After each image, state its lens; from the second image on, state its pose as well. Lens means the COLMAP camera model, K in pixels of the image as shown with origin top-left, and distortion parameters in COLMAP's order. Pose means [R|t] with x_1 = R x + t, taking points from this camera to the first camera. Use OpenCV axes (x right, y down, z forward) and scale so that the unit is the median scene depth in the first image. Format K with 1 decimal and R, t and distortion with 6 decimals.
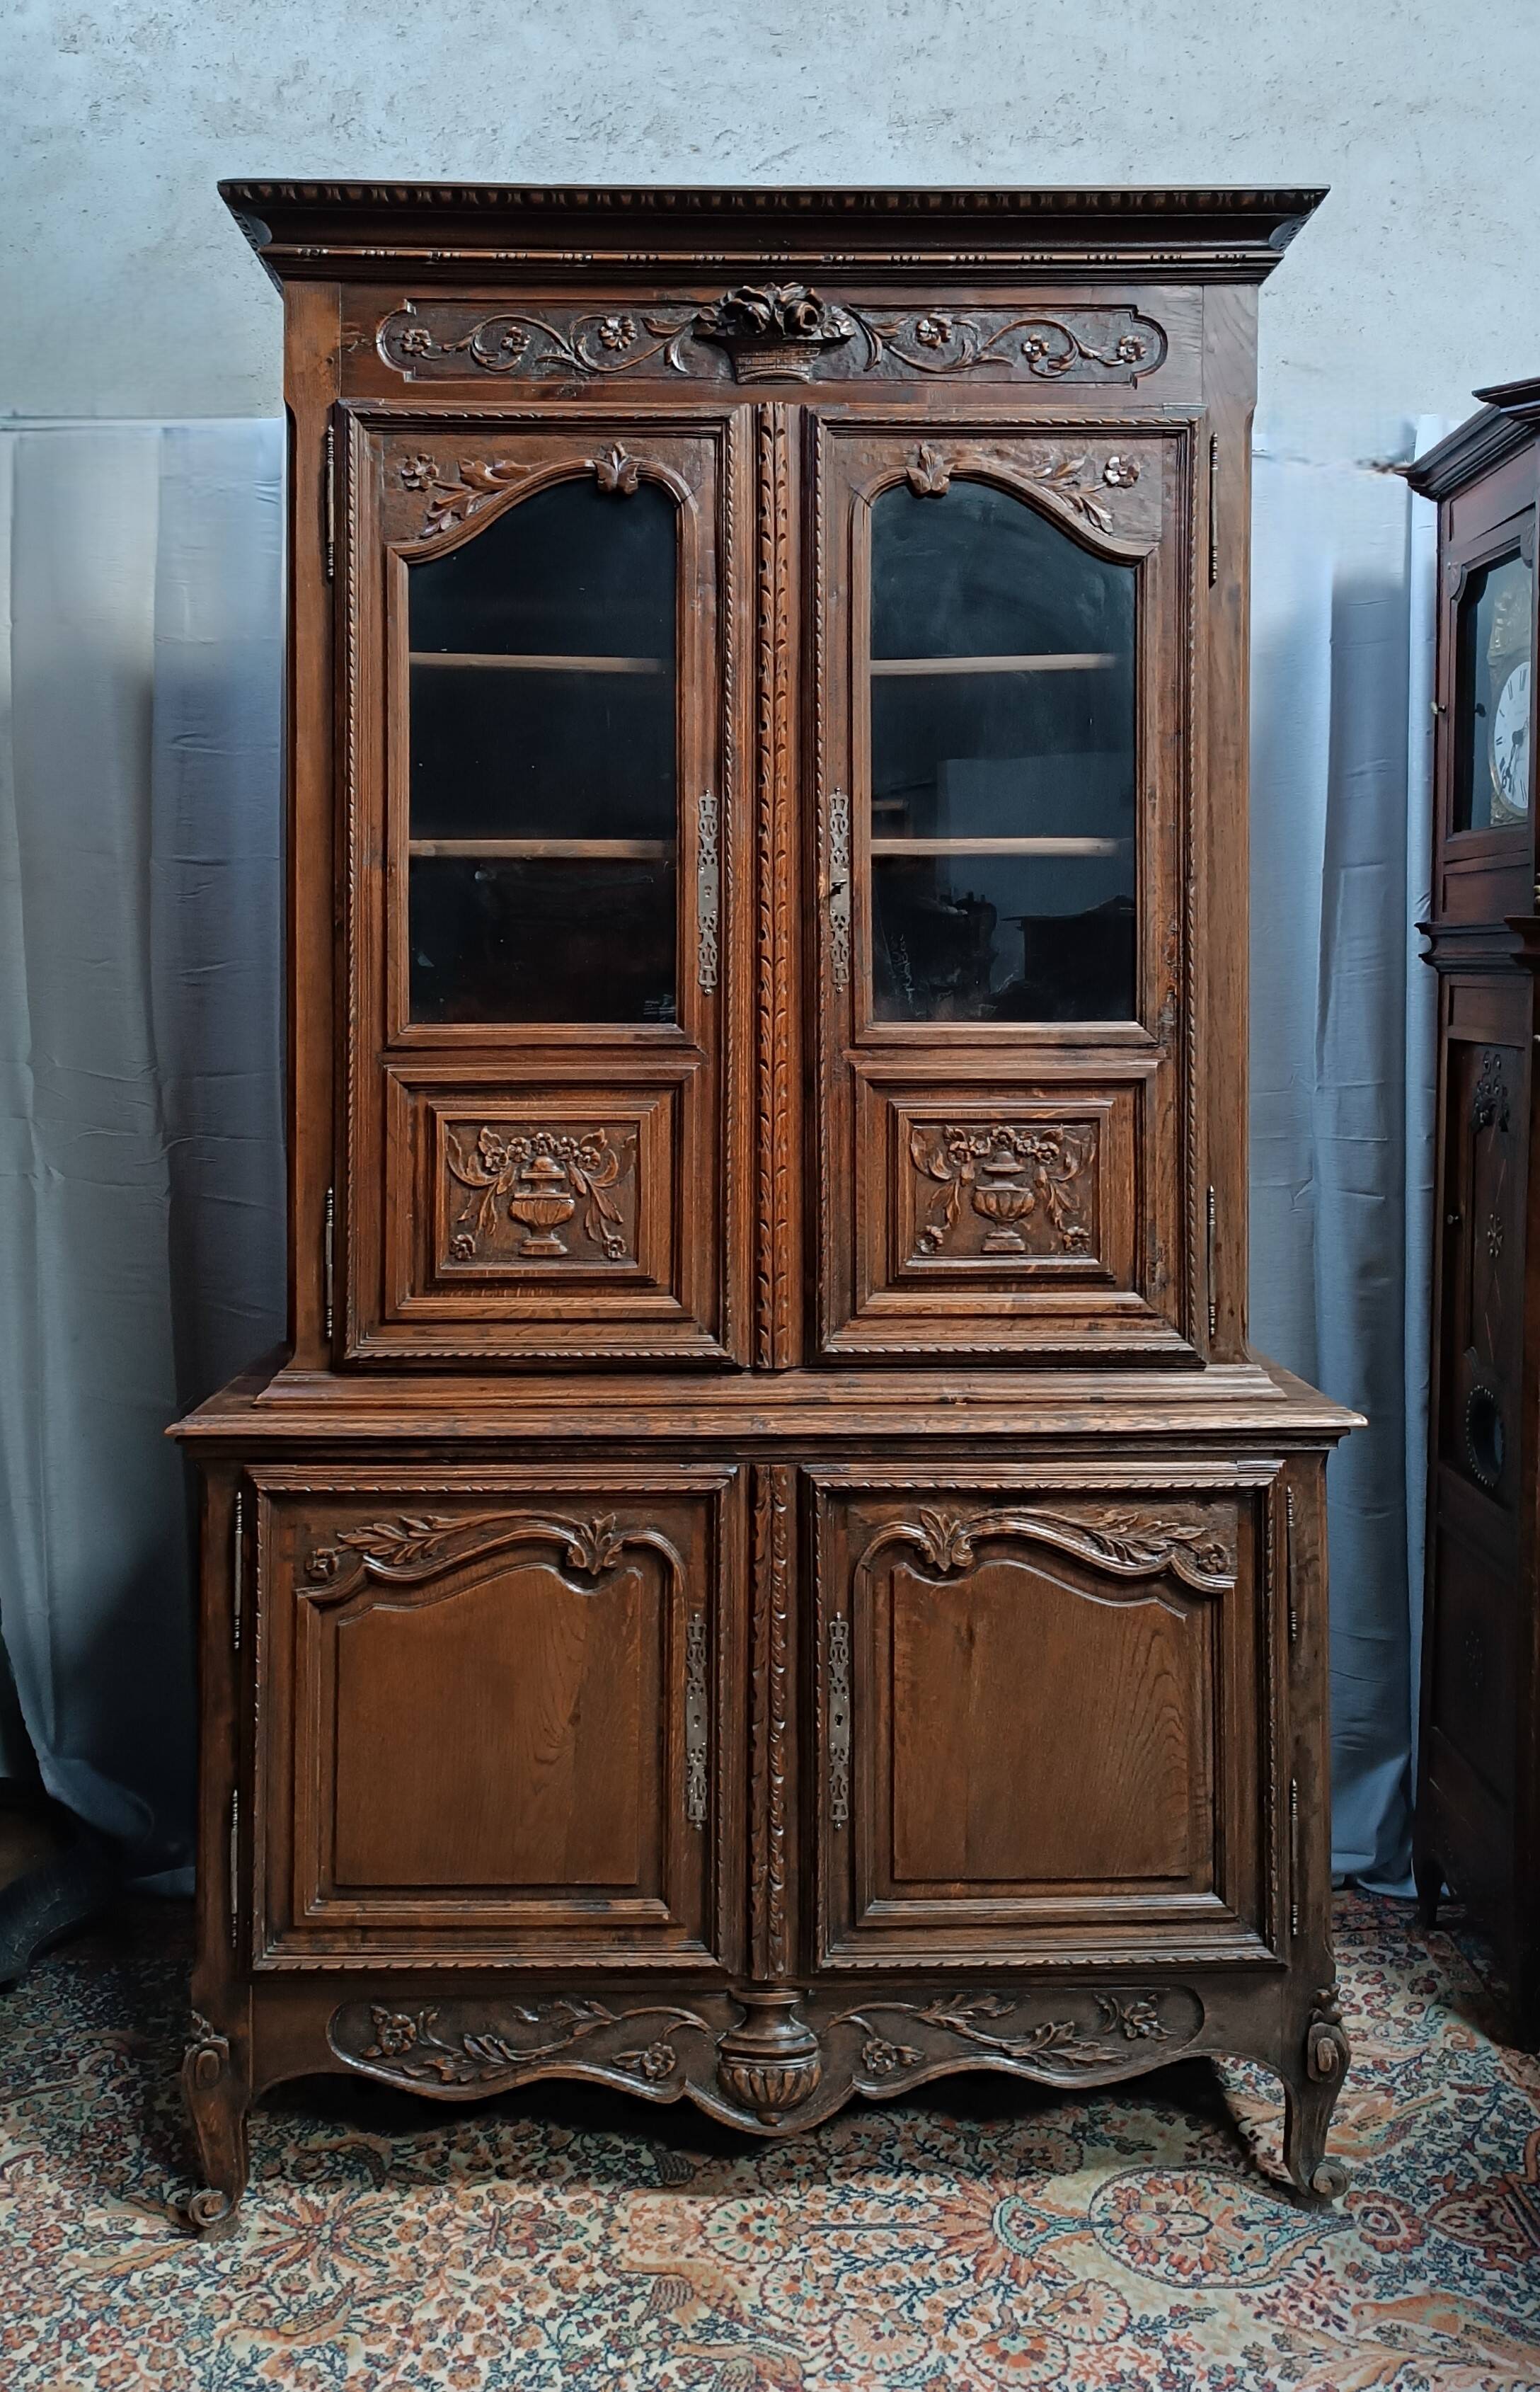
lens RADIAL K [[2009.0, 0, 771.7], [0, 2009.0, 989.3], [0, 0, 1]] dist [0.032843, -0.034819]
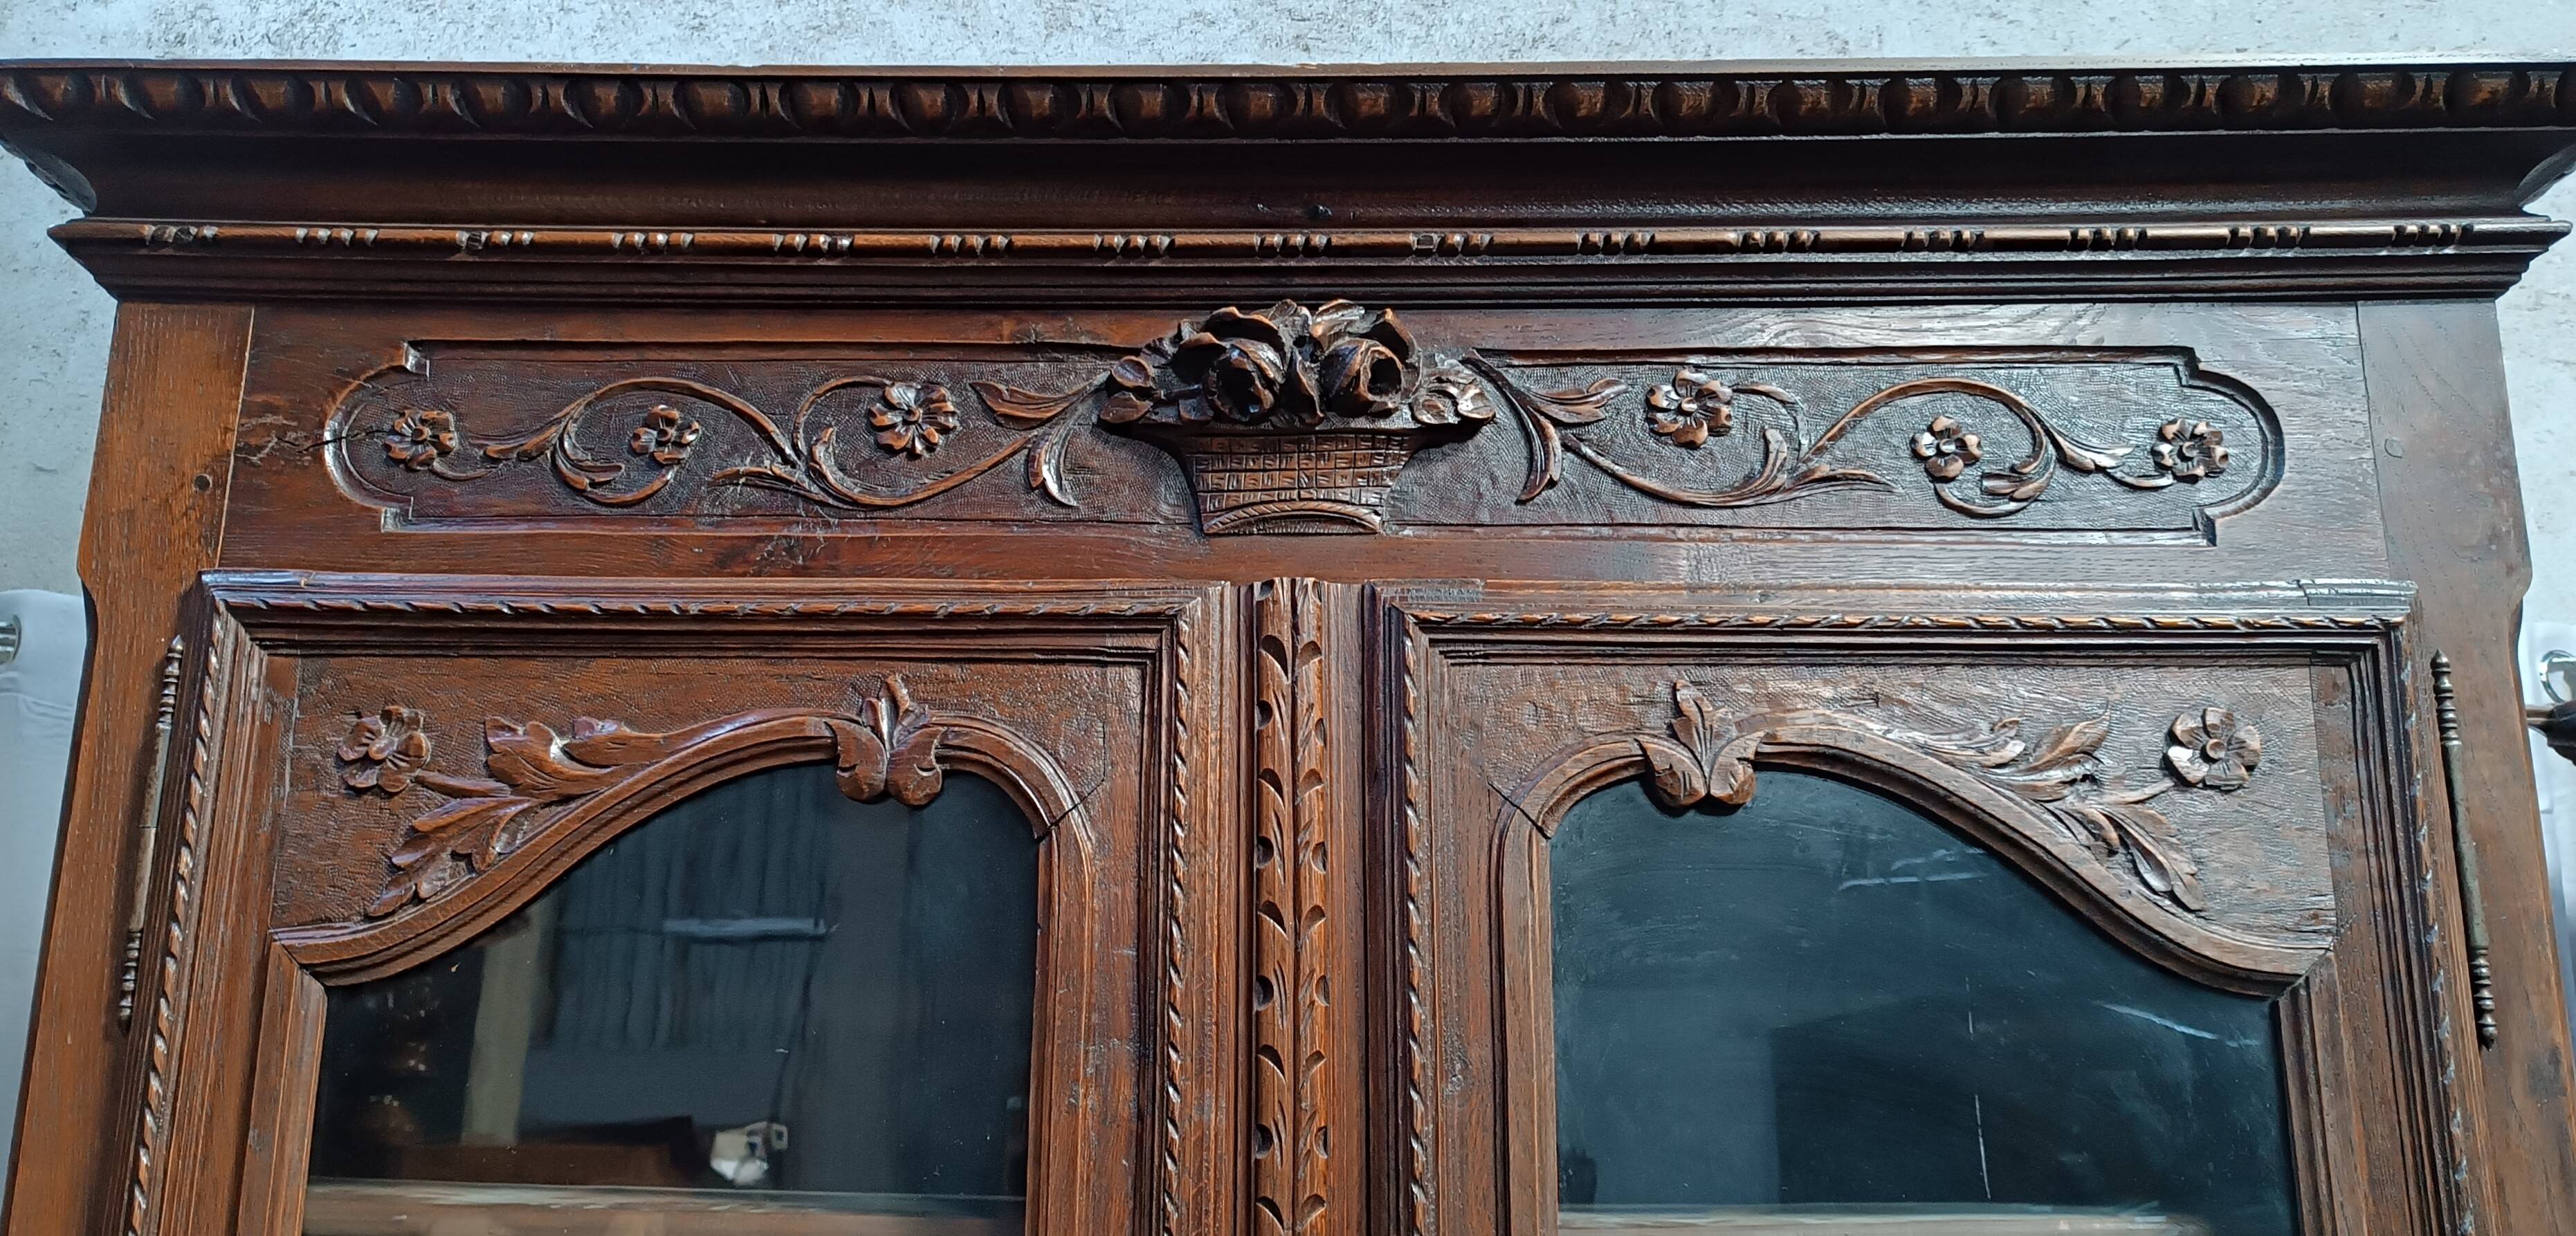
lens RADIAL K [[1966.7, 0, 1212.2], [0, 1966.7, 704.6], [0, 0, 1]] dist [0.062522, -0.092044]
pose [[0.999020, 0.000954, -0.044262, 0.002308], [-0.011157, 0.972926, -0.230846, -0.177988], [0.042843, 0.231113, 0.971983, 0.630695]]
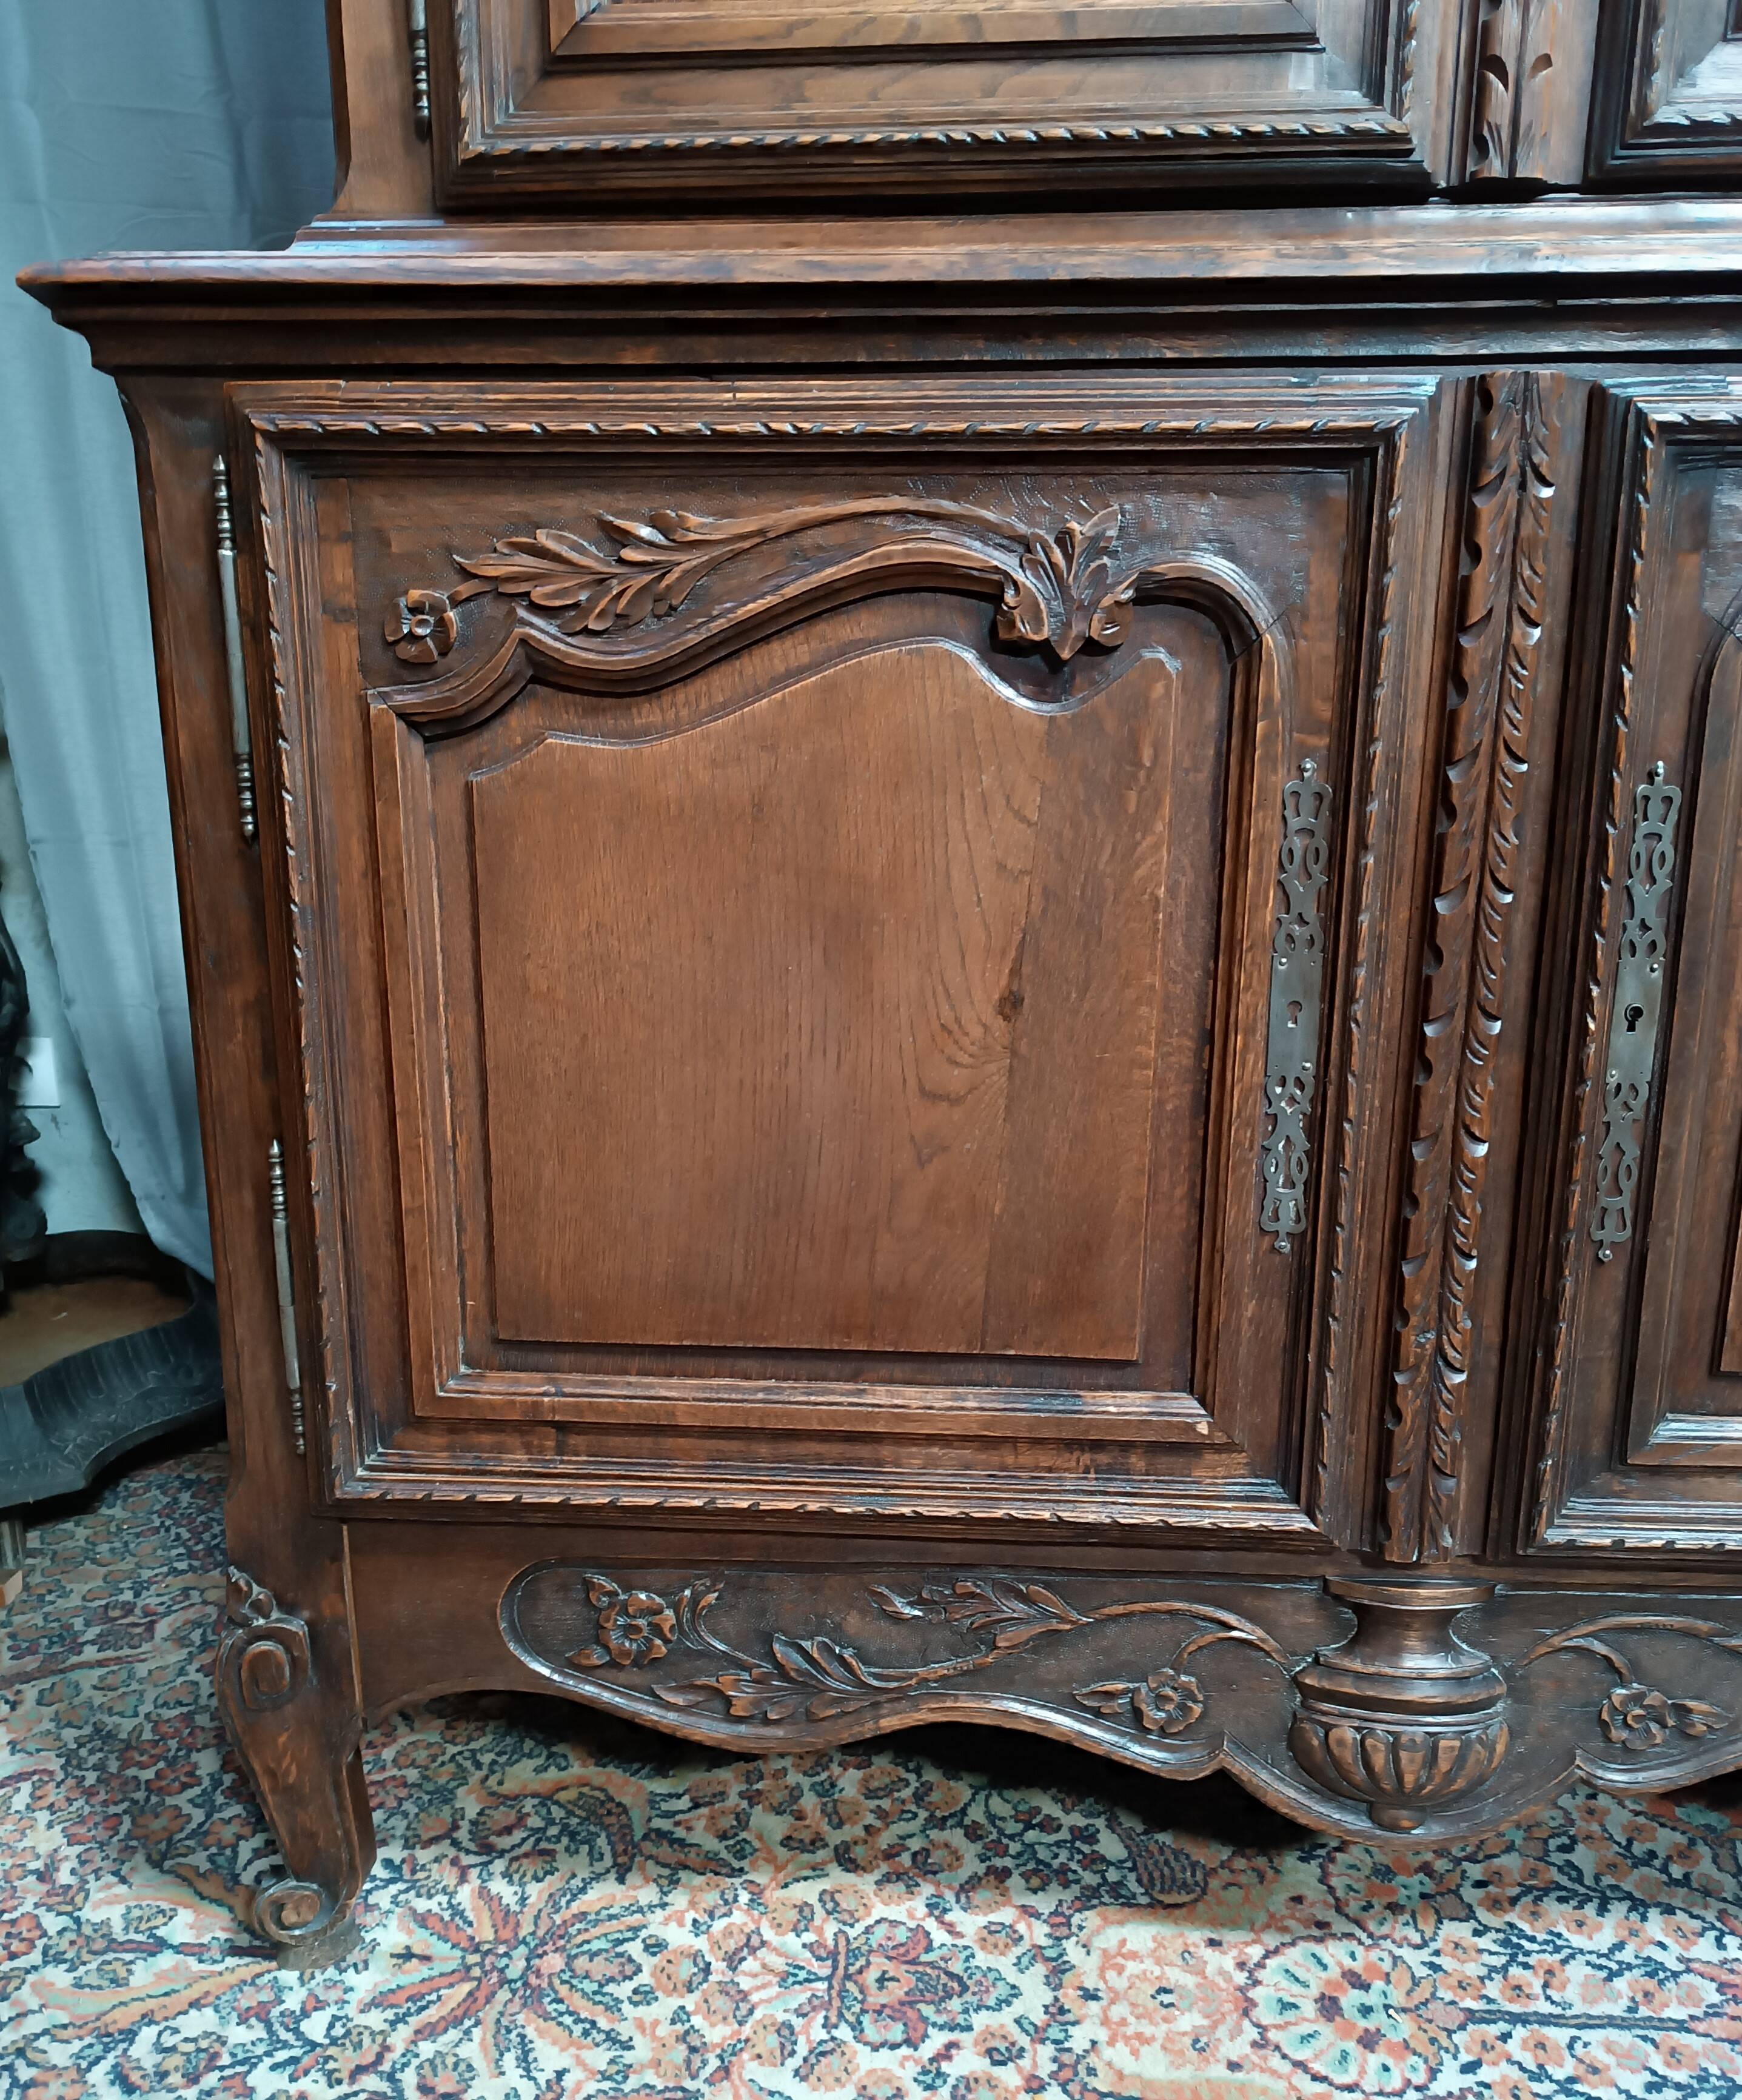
lens RADIAL K [[1738.1, 0, 863.3], [0, 1738.1, 1168.0], [0, 0, 1]] dist [0.029043, -0.038848]
pose [[0.995593, 0.022424, -0.091062, -0.092048], [0.001463, 0.967162, 0.254156, 0.292350], [0.093771, -0.253169, 0.962867, 0.608354]]
